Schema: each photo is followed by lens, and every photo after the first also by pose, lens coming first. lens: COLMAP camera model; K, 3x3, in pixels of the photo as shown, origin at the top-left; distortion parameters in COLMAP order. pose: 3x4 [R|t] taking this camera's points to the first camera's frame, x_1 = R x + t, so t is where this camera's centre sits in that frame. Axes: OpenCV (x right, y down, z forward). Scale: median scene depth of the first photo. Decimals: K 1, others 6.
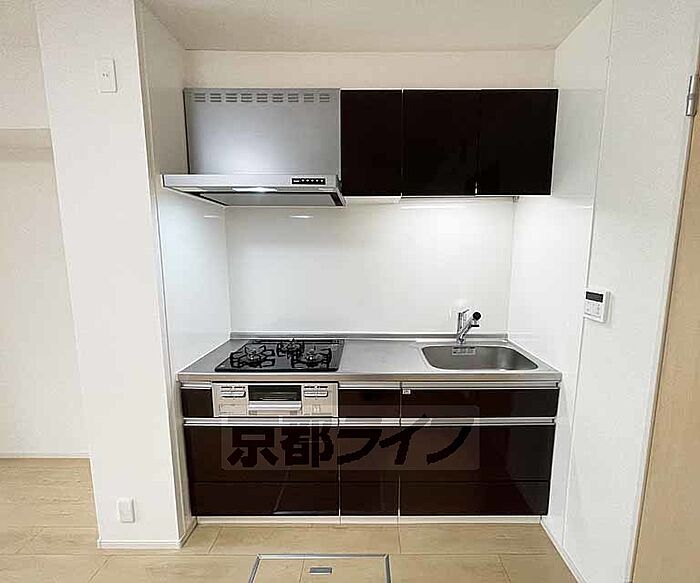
lens RADIAL K [[313.9, 0, 367.2], [0, 313.9, 292.5], [0, 0, 1]] dist [0.000896, -0.000065]
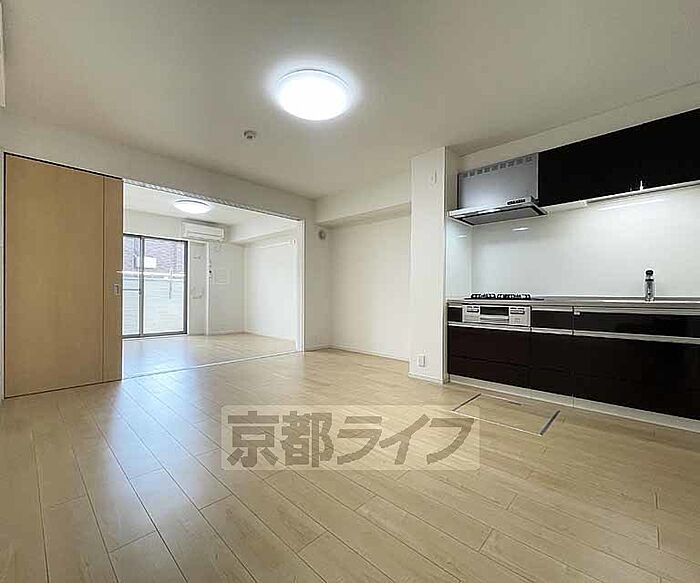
lens RADIAL K [[312.9, 0, 350.0], [0, 312.9, 291.5], [0, 0, 1]] dist [-0.002365, 0.000060]
pose [[0.726968, 0.000534, -0.686672, 0.378167], [-0.098748, 0.989687, -0.103773, 0.481880], [0.679534, 0.143248, 0.719523, -0.988752]]
